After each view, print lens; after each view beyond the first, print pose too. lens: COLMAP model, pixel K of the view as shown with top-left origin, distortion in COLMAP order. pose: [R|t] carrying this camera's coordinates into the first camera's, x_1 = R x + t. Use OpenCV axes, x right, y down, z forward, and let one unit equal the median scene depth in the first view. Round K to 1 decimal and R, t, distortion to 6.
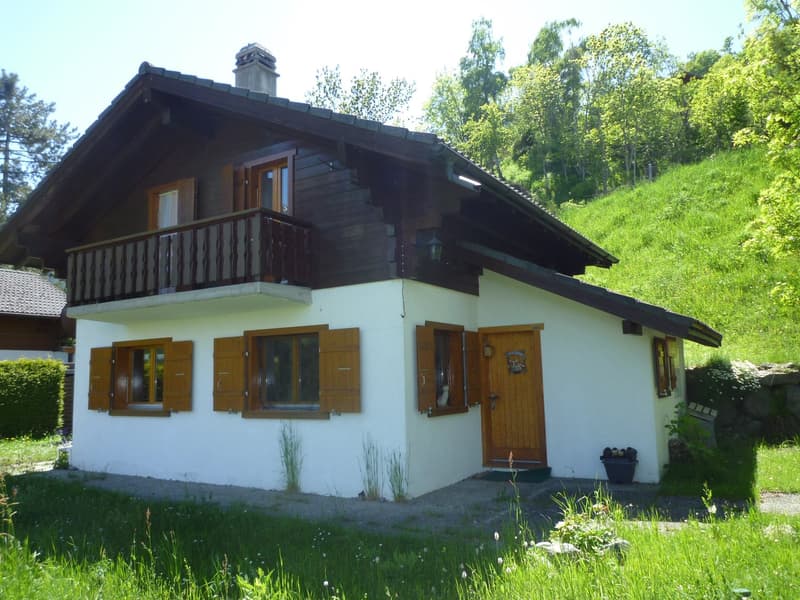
lens RADIAL K [[600.5, 0, 398.4], [0, 600.5, 298.7], [0, 0, 1]] dist [-0.007986, -0.023383]
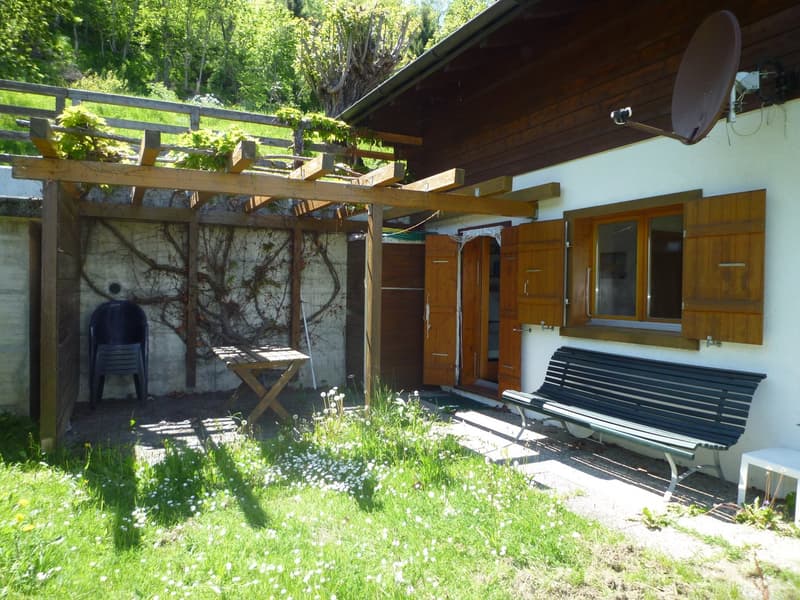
lens RADIAL K [[600.5, 0, 396.3], [0, 600.5, 301.5], [0, 0, 1]] dist [-0.007986, -0.023383]
pose [[0.840492, 0.039910, -0.540352, -0.047617], [0.035251, 0.991143, 0.128038, 0.066653], [0.540676, -0.126663, 0.831641, 0.339010]]
